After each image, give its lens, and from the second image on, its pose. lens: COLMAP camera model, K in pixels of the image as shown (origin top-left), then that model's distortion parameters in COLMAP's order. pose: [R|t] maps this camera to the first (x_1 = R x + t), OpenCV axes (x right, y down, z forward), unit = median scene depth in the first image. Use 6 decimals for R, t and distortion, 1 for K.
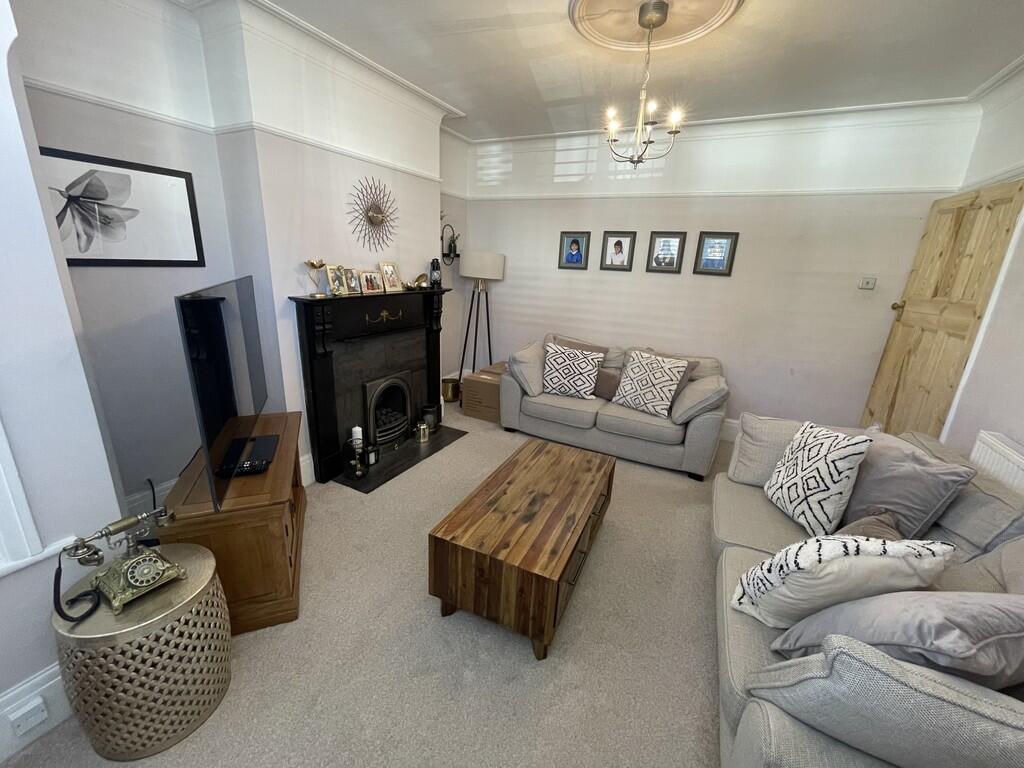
lens RADIAL K [[416.6, 0, 513.2], [0, 416.6, 380.2], [0, 0, 1]] dist [-0.000048, -0.000422]
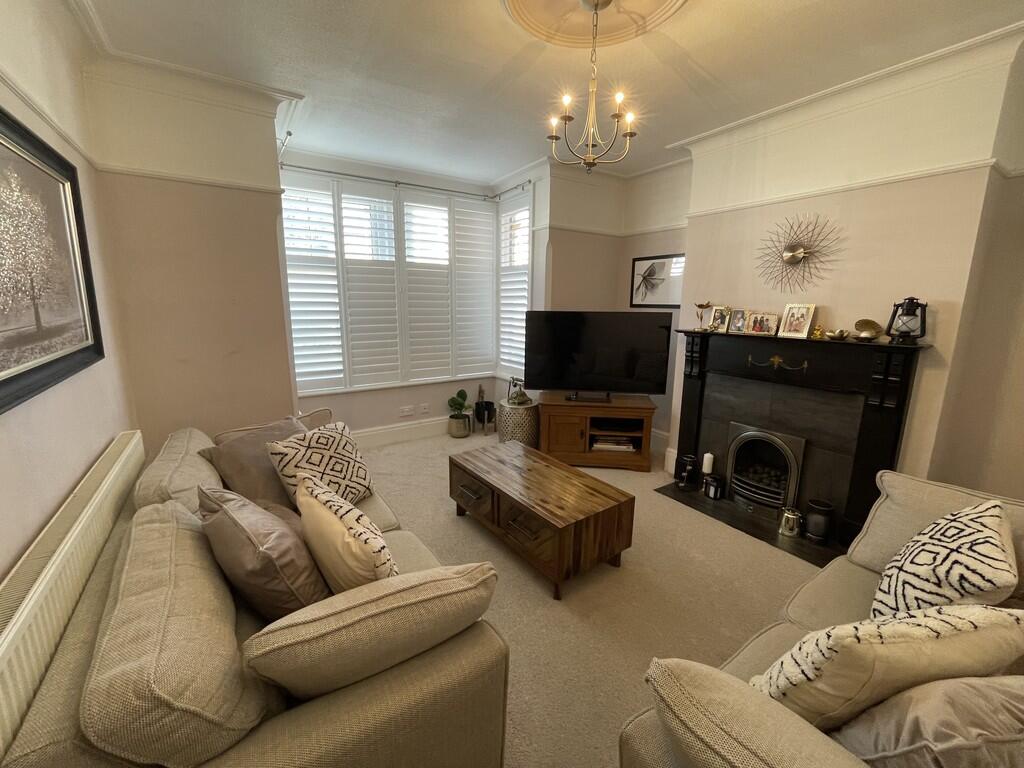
lens RADIAL K [[416.6, 0, 512.2], [0, 416.6, 384.0], [0, 0, 1]] dist [-0.000048, -0.000422]
pose [[-0.486748, 0.127219, -0.864229, 0.845363], [-0.270855, 0.918599, 0.287773, -0.242335], [0.830490, 0.374154, -0.412668, 1.028958]]
